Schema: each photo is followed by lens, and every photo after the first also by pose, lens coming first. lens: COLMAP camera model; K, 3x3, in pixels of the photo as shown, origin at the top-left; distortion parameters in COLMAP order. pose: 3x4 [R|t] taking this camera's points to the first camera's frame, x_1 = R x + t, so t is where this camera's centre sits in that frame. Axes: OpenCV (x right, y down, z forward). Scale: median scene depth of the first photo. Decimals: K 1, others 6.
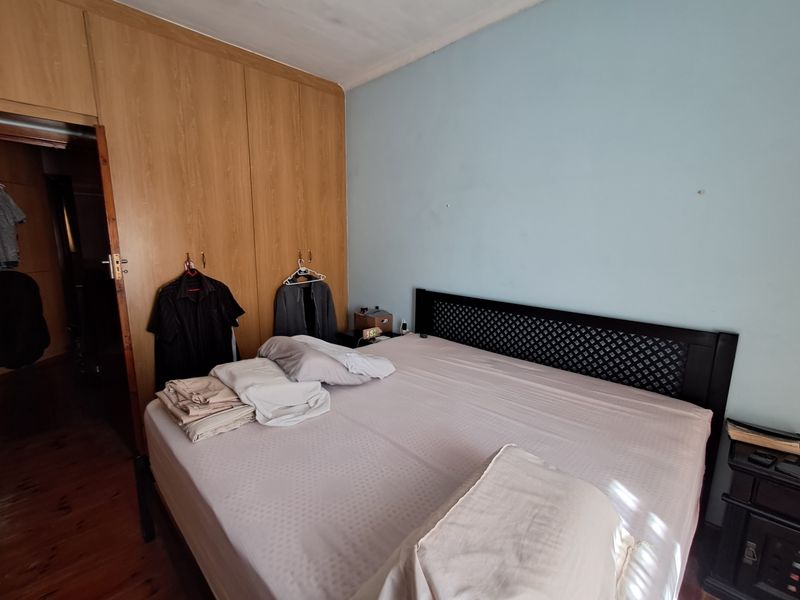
lens RADIAL K [[363.6, 0, 400.0], [0, 363.6, 301.8], [0, 0, 1]] dist [0.001659, -0.001477]
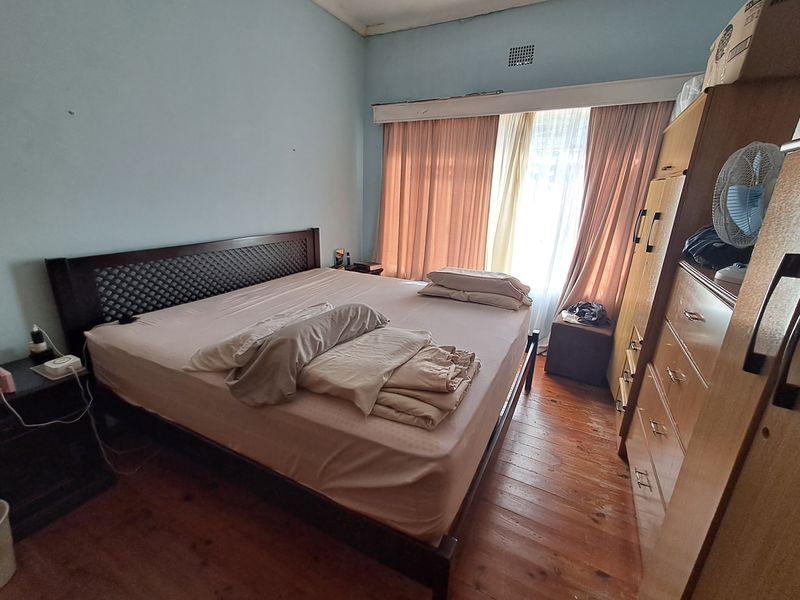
lens RADIAL K [[363.6, 0, 397.4], [0, 363.6, 300.6], [0, 0, 1]] dist [0.001659, -0.001477]
pose [[-0.309616, -0.293862, 0.904314, -0.852647], [0.132160, 0.928516, 0.346975, -0.131259], [-0.941633, 0.226943, -0.248646, 0.876501]]
